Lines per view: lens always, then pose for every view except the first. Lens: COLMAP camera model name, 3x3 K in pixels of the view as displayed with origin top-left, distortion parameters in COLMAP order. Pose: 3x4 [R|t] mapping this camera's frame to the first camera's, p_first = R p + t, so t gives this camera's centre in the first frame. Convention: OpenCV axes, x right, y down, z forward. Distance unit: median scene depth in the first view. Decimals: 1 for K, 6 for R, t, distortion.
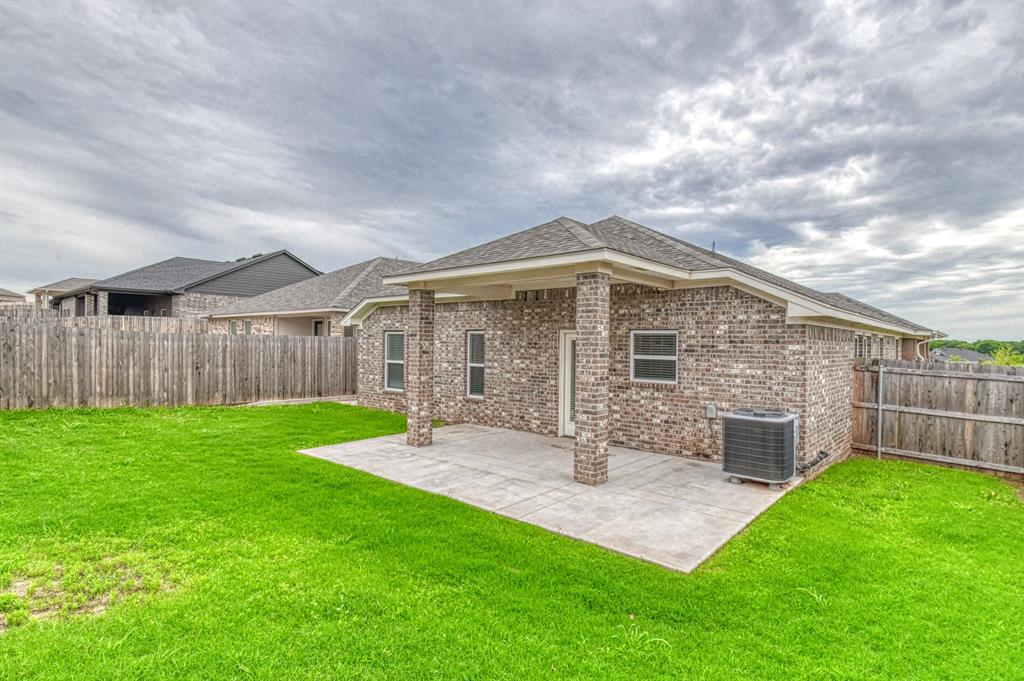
lens RADIAL K [[517.3, 0, 522.6], [0, 517.3, 359.0], [0, 0, 1]] dist [0.021653, -0.018766]
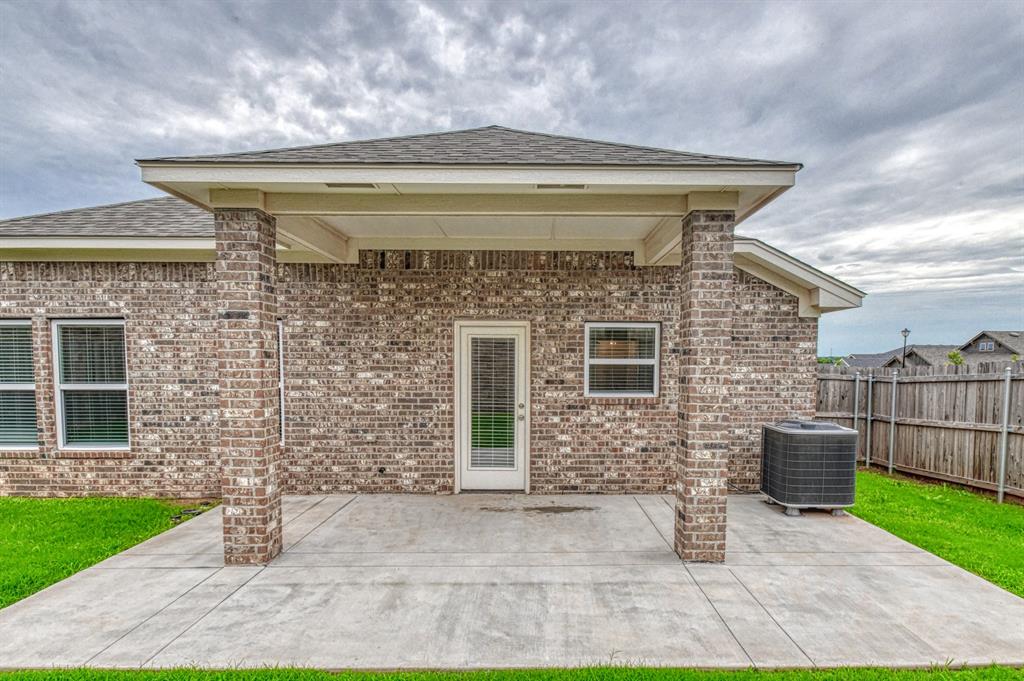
lens RADIAL K [[579.0, 0, 534.6], [0, 579.0, 407.6], [0, 0, 1]] dist [-0.005301, -0.002983]
pose [[0.746672, -0.058971, 0.662573, -0.306656], [0.027094, 0.997932, 0.058286, 0.008769], [-0.664640, -0.025569, 0.746726, 0.411081]]
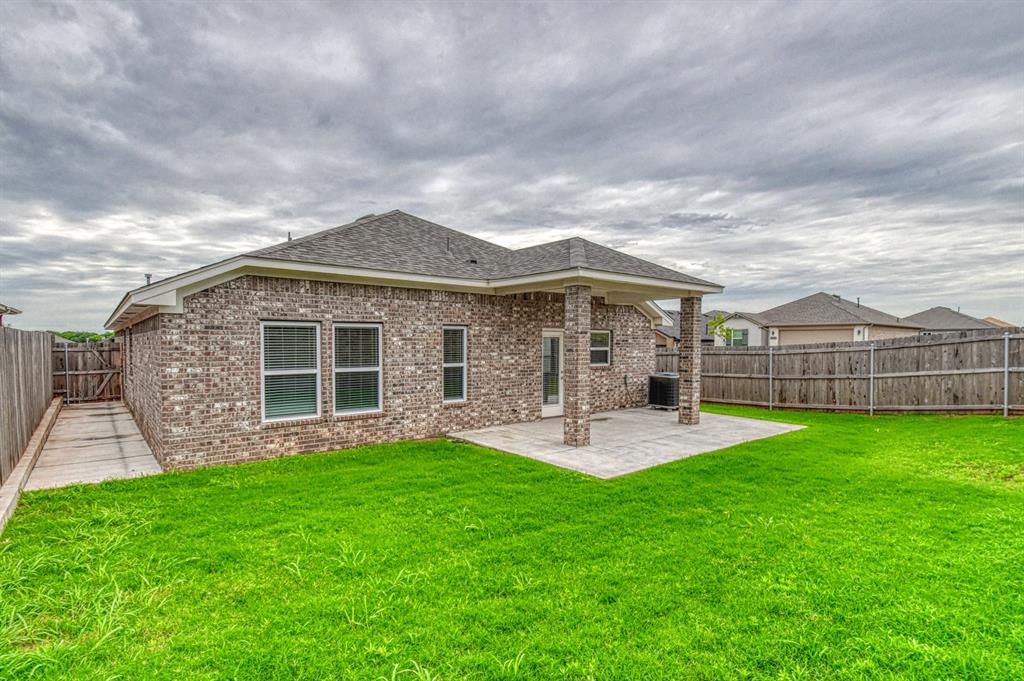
lens RADIAL K [[516.5, 0, 497.8], [0, 516.5, 357.8], [0, 0, 1]] dist [-0.002729, -0.000621]
pose [[0.169332, -0.044144, 0.984570, -1.050683], [0.029142, 0.998784, 0.039770, -0.037202], [-0.985128, 0.021958, 0.170413, 0.871858]]
